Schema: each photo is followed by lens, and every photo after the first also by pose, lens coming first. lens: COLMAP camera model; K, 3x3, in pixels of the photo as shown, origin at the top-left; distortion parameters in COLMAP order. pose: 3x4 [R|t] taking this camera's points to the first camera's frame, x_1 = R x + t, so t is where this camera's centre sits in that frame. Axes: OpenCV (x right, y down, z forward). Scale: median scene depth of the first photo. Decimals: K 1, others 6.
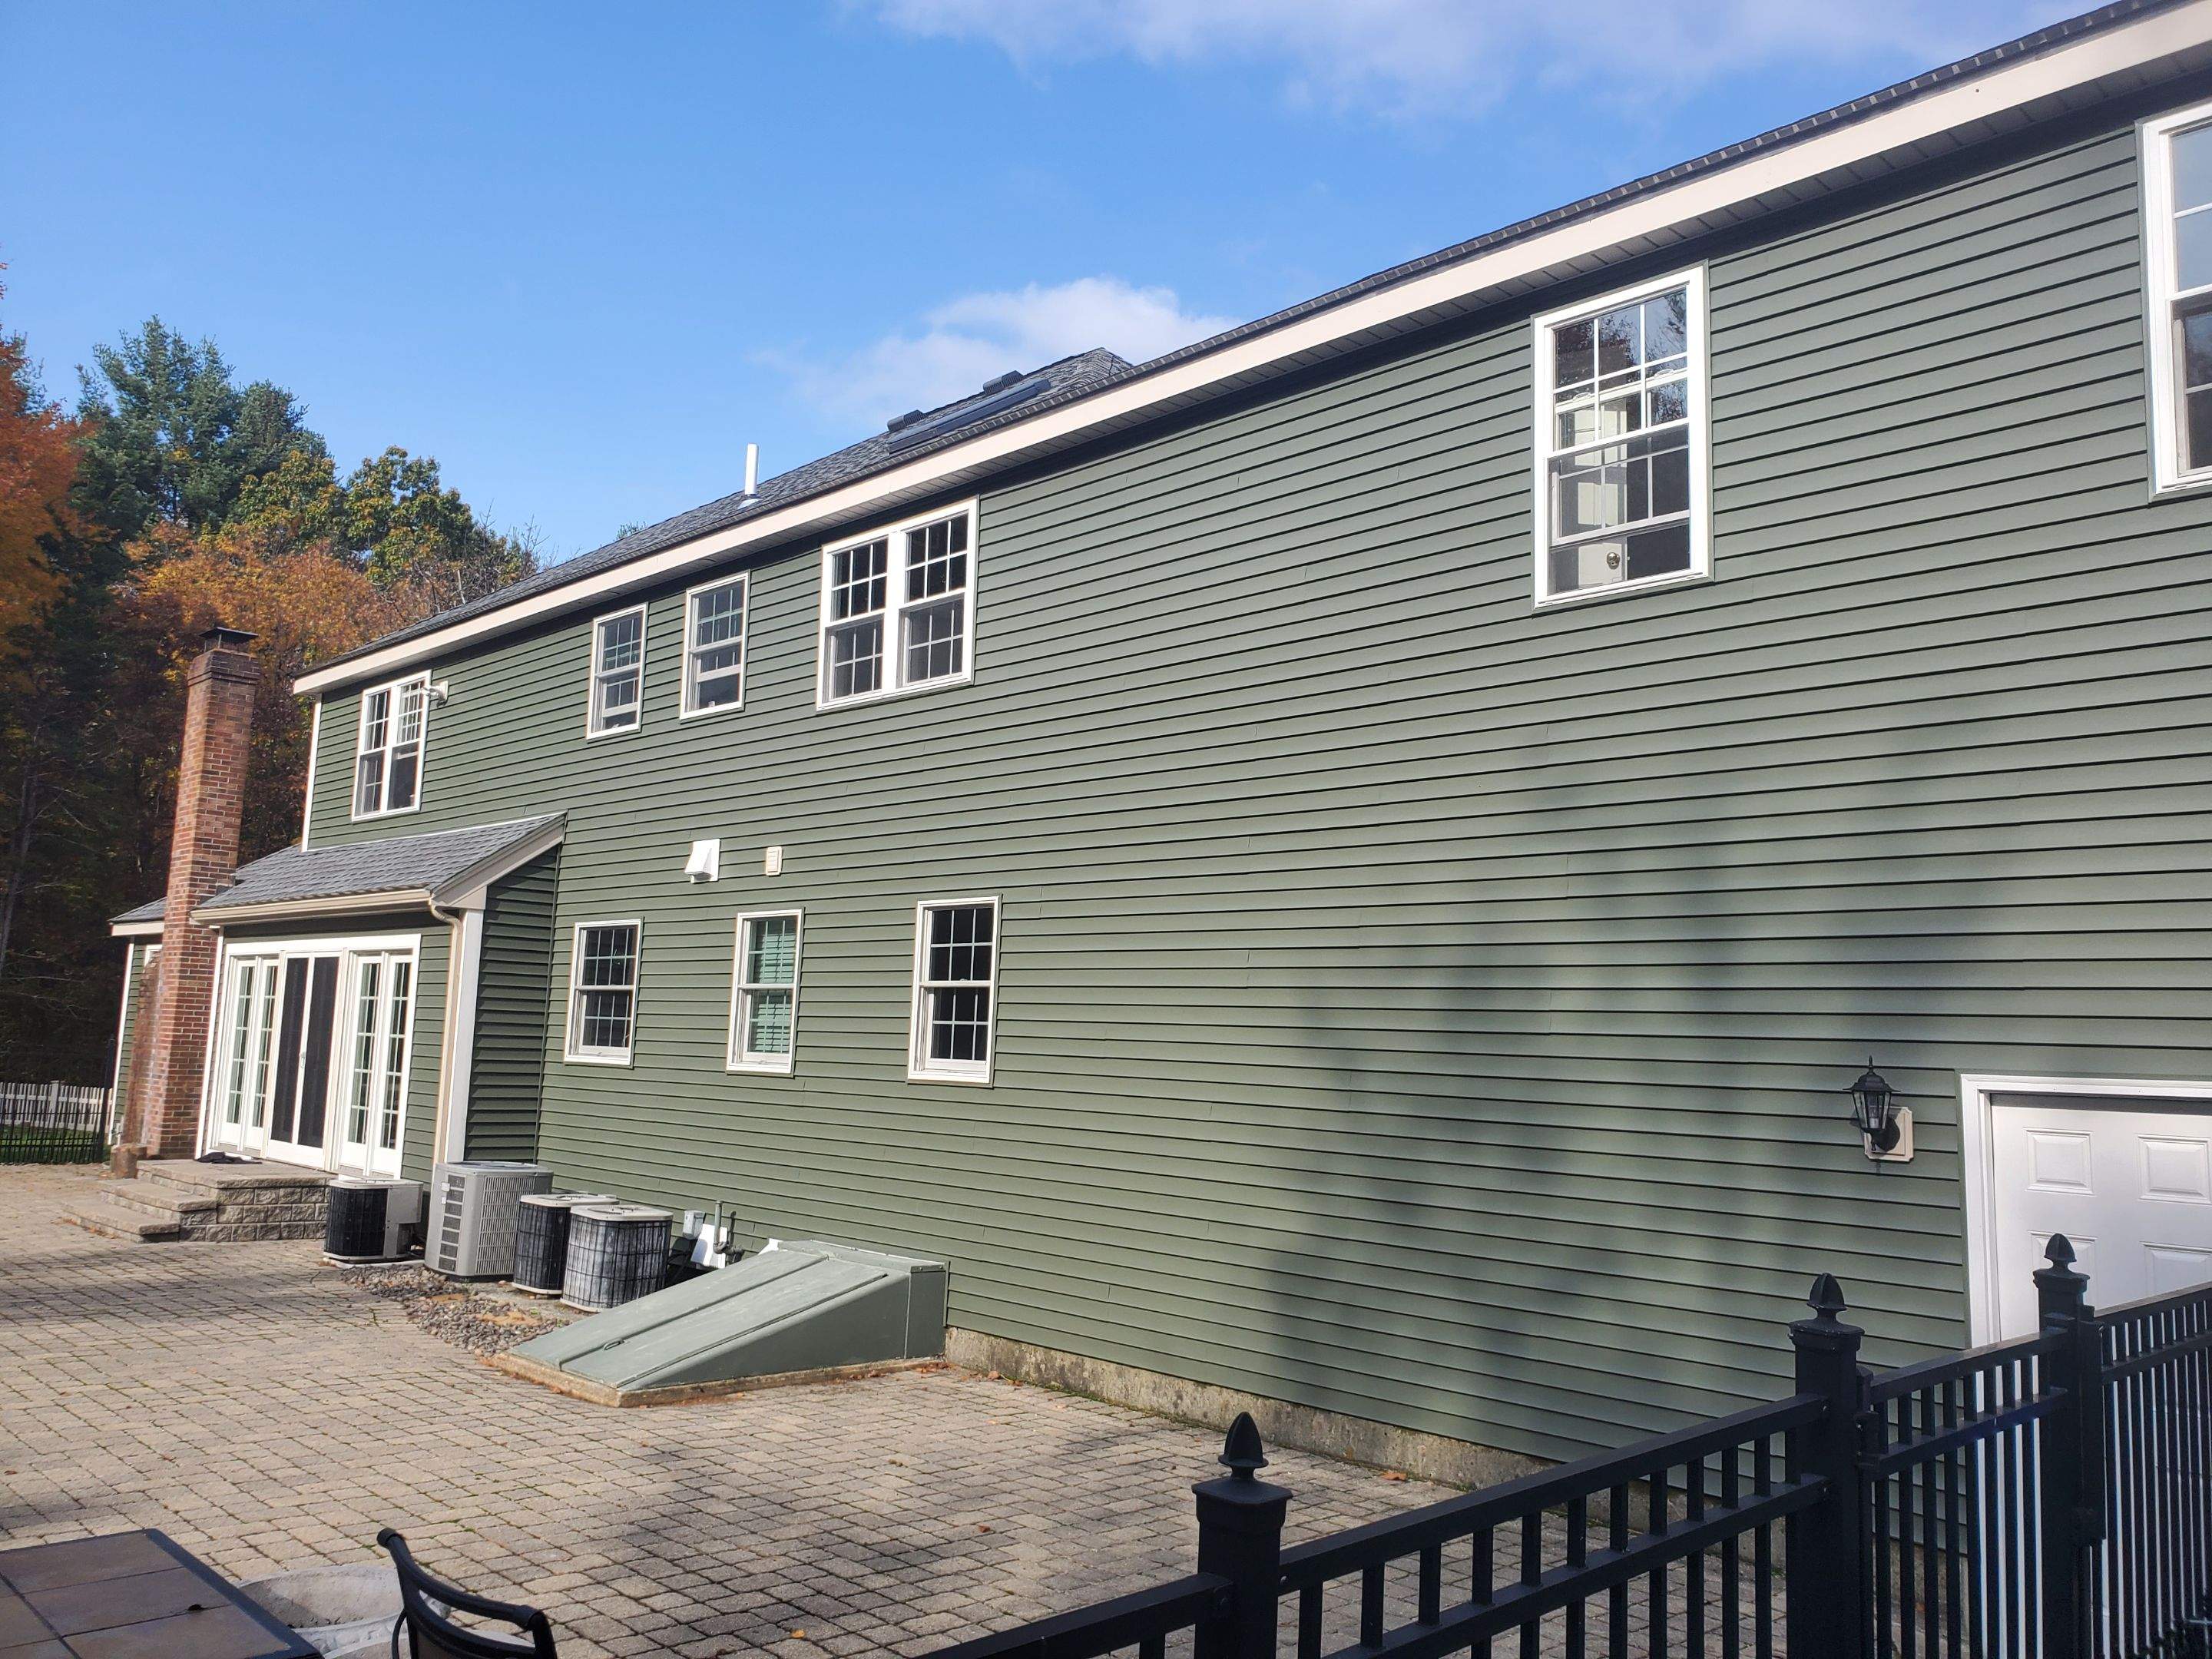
lens RADIAL K [[1572.6, 0, 1103.7], [0, 1572.6, 825.6], [0, 0, 1]] dist [0.056734, -0.037908]
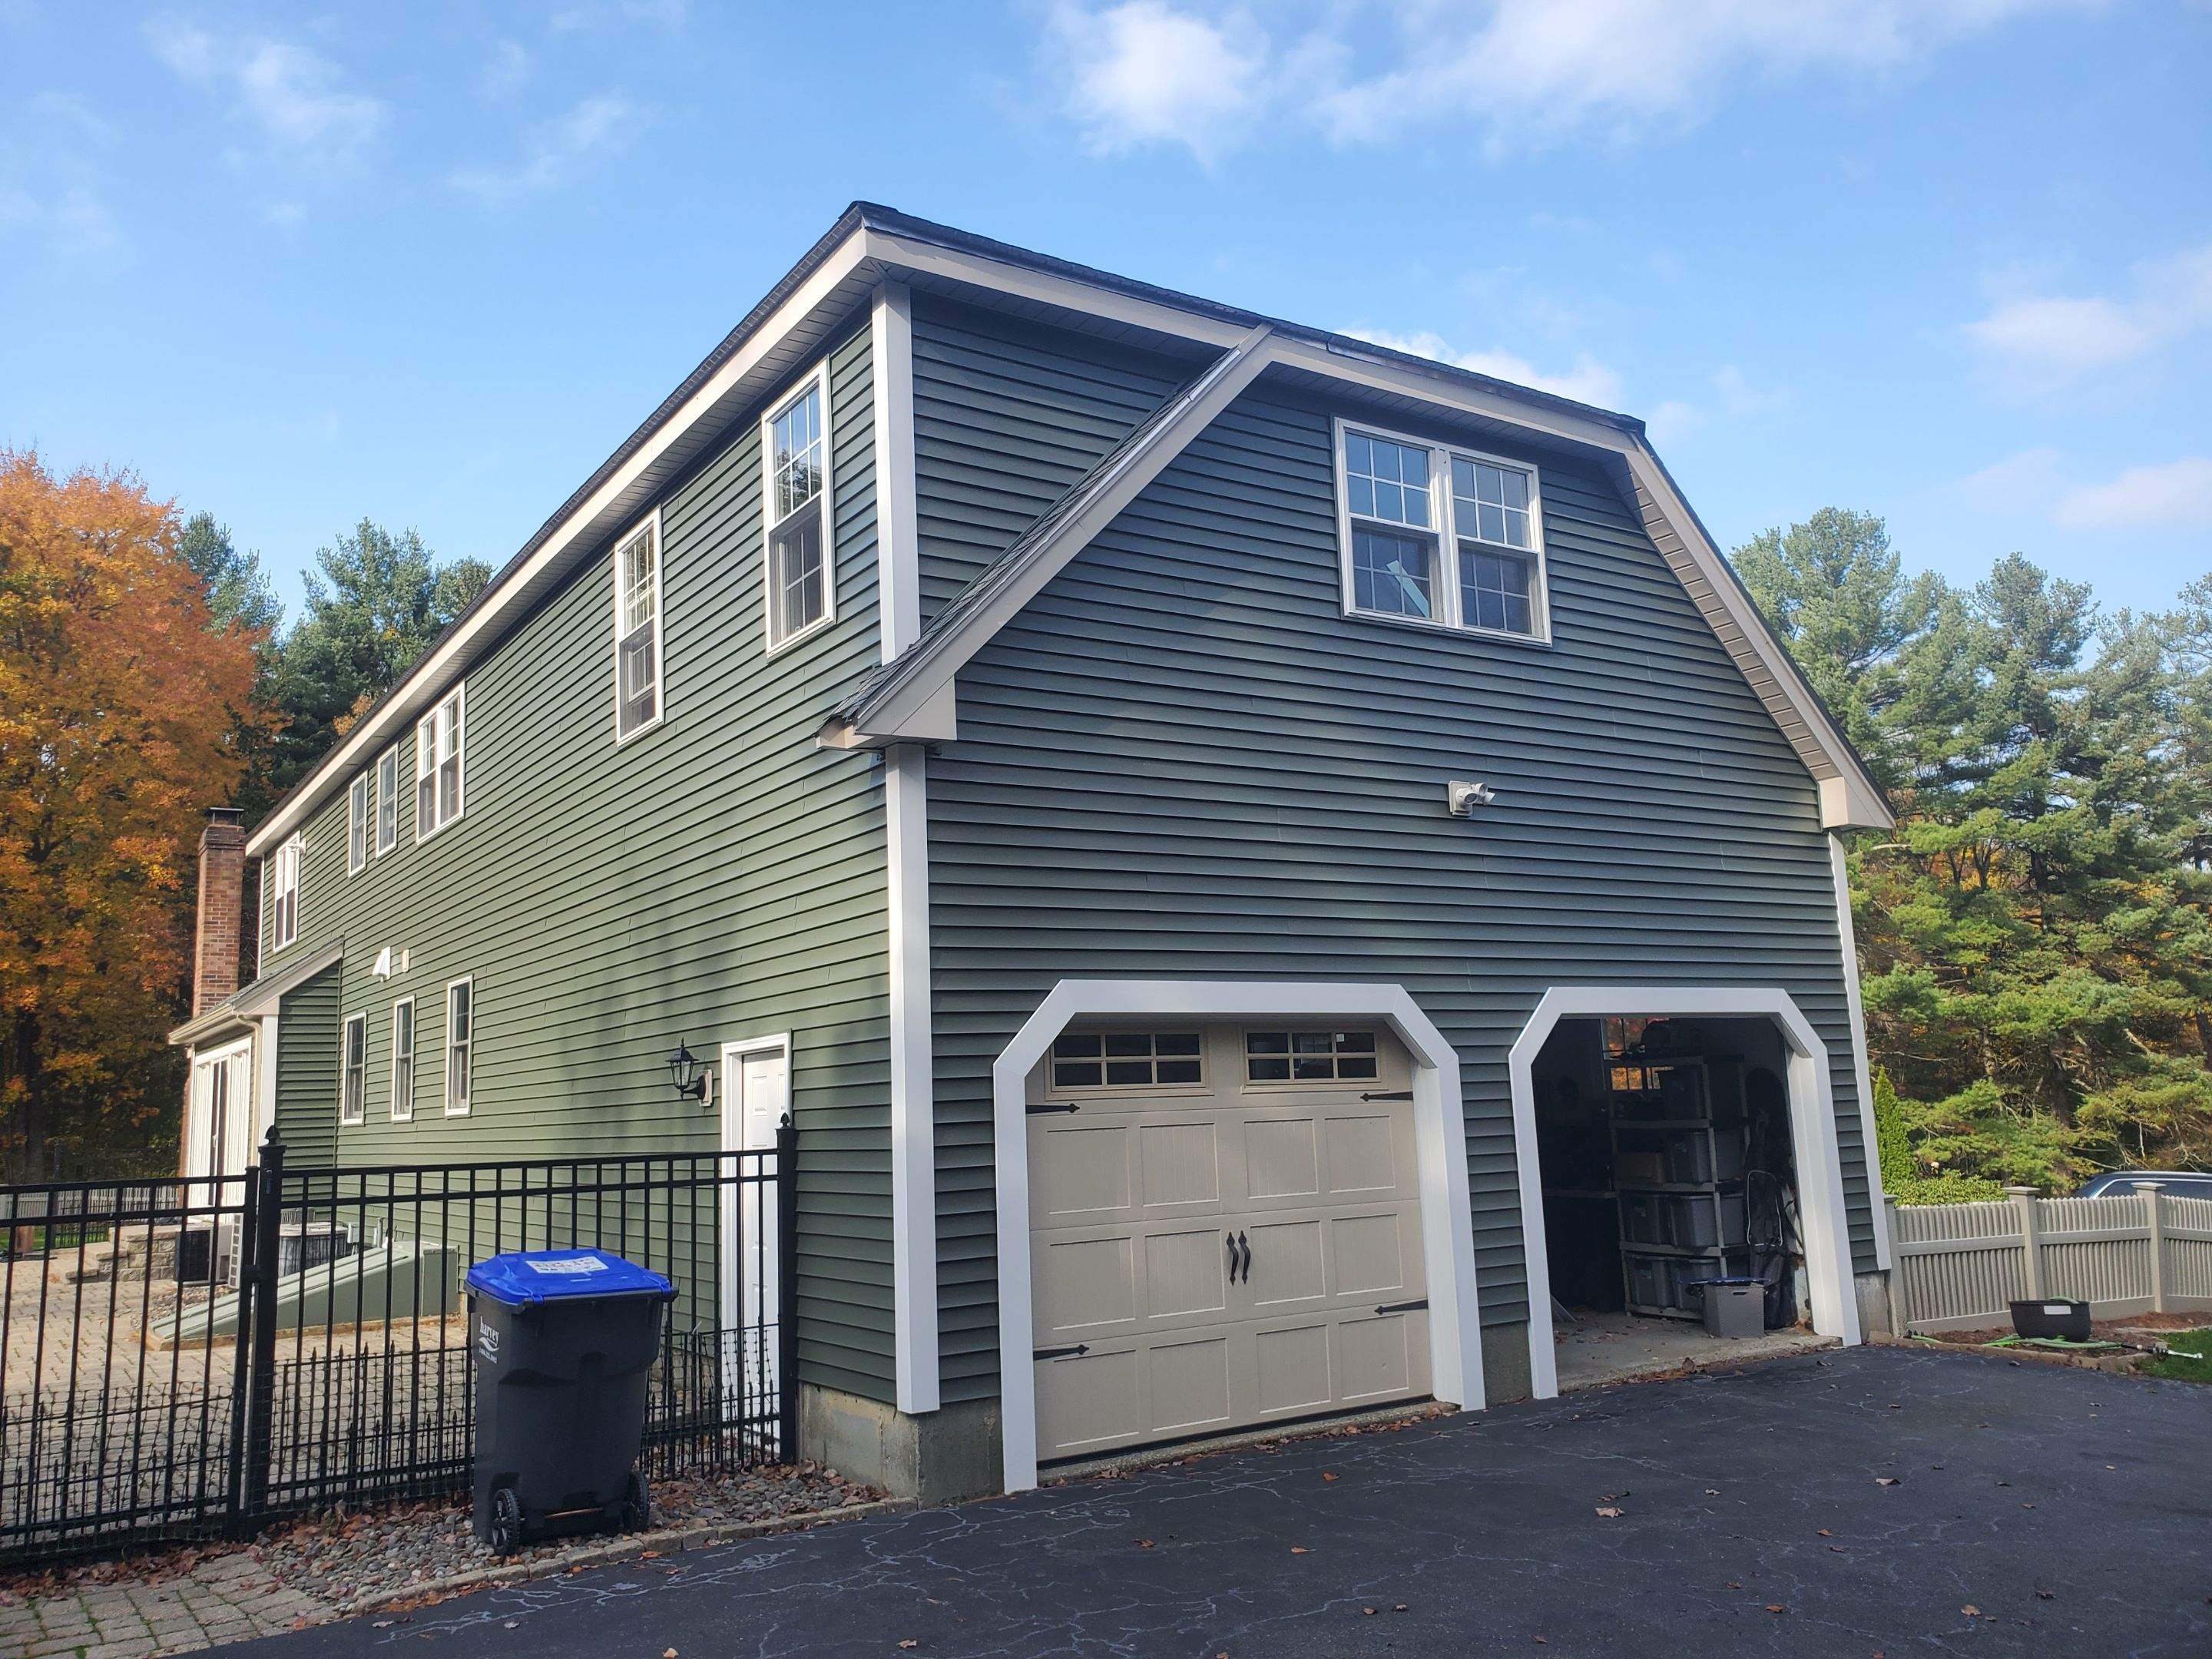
lens RADIAL K [[1572.6, 0, 1107.1], [0, 1572.6, 828.9], [0, 0, 1]] dist [0.056734, -0.037908]
pose [[0.980284, -0.107191, -0.165994, 0.360179], [0.102204, 0.994025, -0.038325, 0.014007], [0.169111, 0.020604, 0.985382, -0.135972]]
